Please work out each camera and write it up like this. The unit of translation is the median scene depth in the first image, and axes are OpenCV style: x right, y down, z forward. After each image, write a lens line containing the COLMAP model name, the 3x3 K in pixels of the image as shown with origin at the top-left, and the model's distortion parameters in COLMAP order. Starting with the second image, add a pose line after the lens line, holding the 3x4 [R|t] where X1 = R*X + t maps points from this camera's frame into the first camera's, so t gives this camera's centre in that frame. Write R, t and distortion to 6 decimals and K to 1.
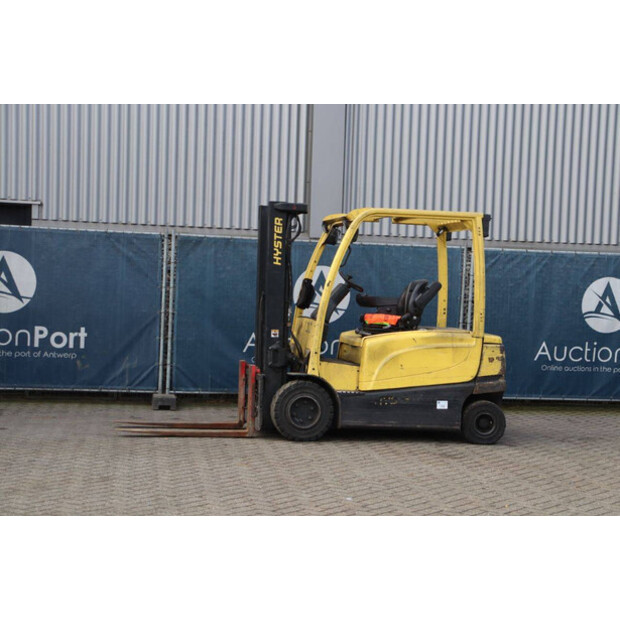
lens RADIAL K [[1127.0, 0, 309.4], [0, 1127.0, 306.2], [0, 0, 1]] dist [0.270139, 0.000000]
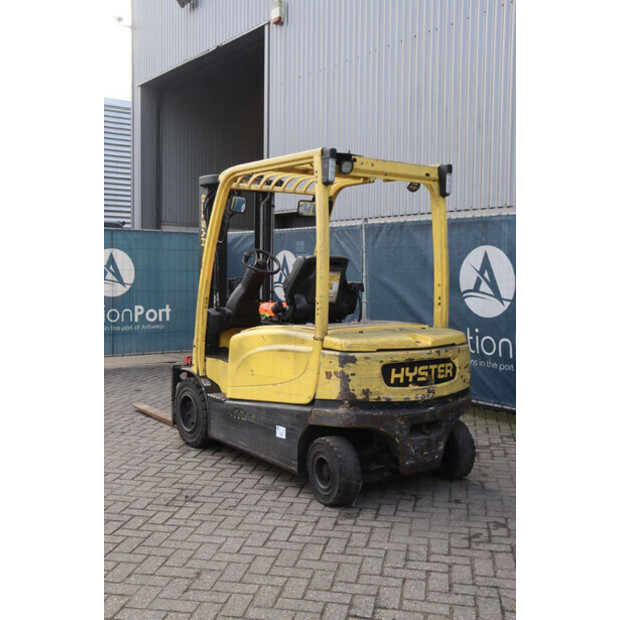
lens RADIAL K [[733.0, 0, 303.8], [0, 733.0, 308.2], [0, 0, 1]] dist [0.000846, 0.000000]
pose [[0.413144, 0.013955, -0.910559, 0.530821], [-0.008167, 0.999899, 0.011619, 0.004808], [0.910629, 0.002637, 0.413216, 0.816817]]
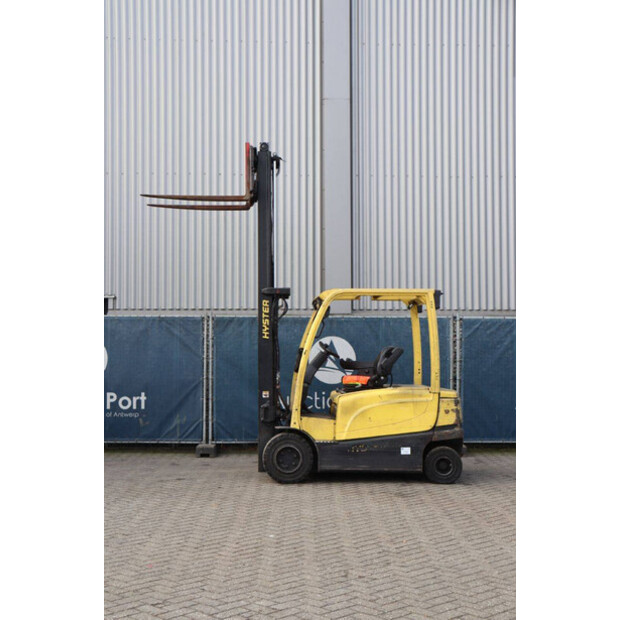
lens RADIAL K [[887.0, 0, 303.8], [0, 887.0, 300.5], [0, 0, 1]] dist [0.105950, 0.000000]
pose [[0.987395, -0.043440, -0.152199, 0.159244], [0.032223, 0.996632, -0.075407, -0.003343], [0.154963, 0.069553, 0.985469, 0.047116]]
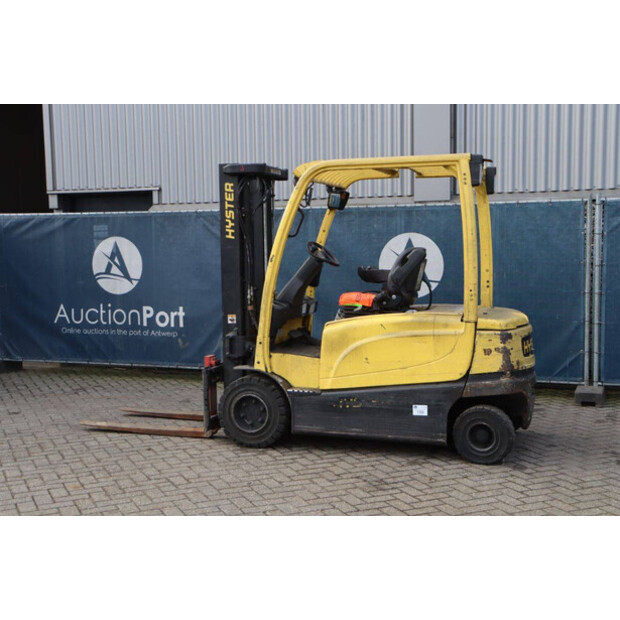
lens RADIAL K [[859.4, 0, 309.2], [0, 859.4, 307.8], [0, 0, 1]] dist [0.072883, 0.000000]
pose [[0.867913, -0.012431, -0.496561, 0.339074], [0.036233, 0.998608, 0.038329, -0.007152], [0.495393, -0.051258, 0.867155, 0.456229]]
